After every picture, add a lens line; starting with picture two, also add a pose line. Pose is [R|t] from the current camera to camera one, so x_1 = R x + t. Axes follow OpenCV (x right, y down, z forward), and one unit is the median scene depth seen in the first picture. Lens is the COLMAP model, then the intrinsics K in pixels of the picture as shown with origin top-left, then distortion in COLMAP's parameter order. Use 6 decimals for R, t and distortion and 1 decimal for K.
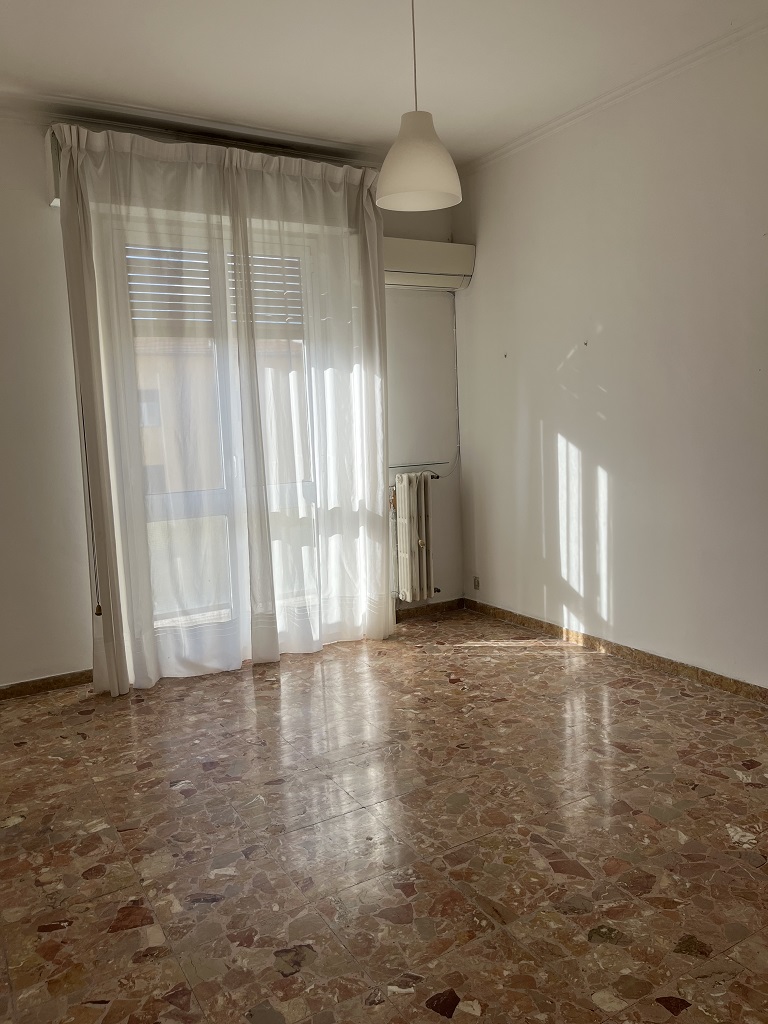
lens RADIAL K [[768.0, 0, 390.0], [0, 768.0, 506.1], [0, 0, 1]] dist [0.078783, -0.106742]
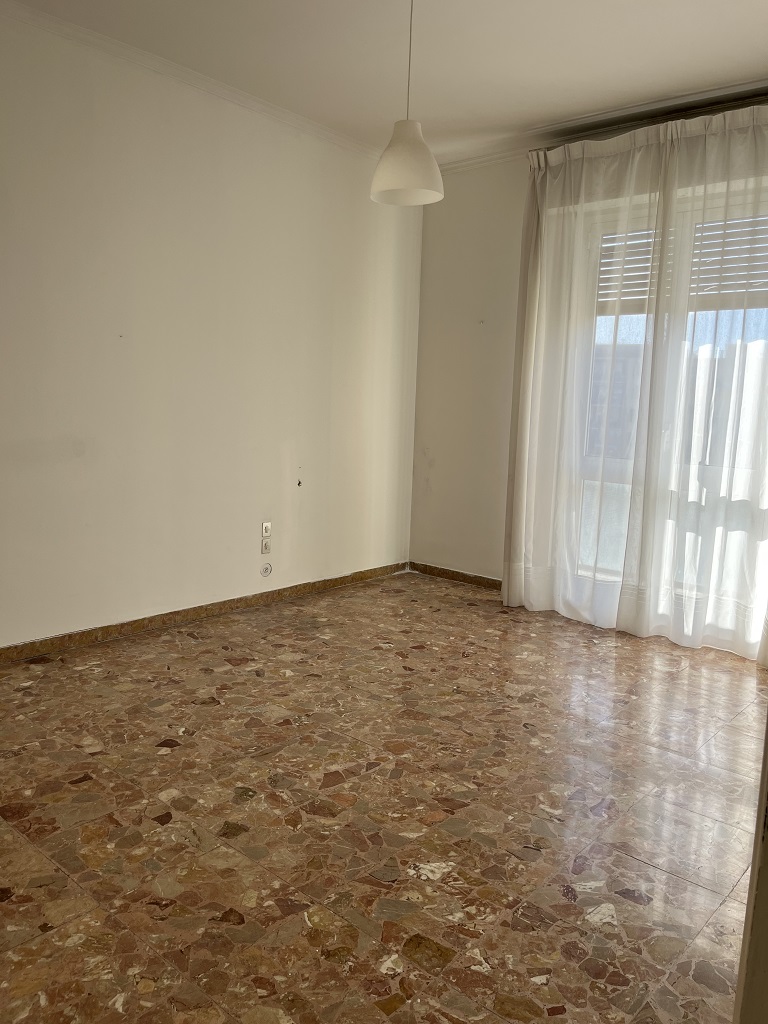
lens RADIAL K [[768.0, 0, 390.0], [0, 768.0, 506.1], [0, 0, 1]] dist [0.078783, -0.106742]
pose [[0.316194, 0.181448, -0.931181, 0.783975], [-0.155231, 0.978206, 0.137901, -0.063013], [0.935909, 0.100944, 0.337469, 0.409015]]
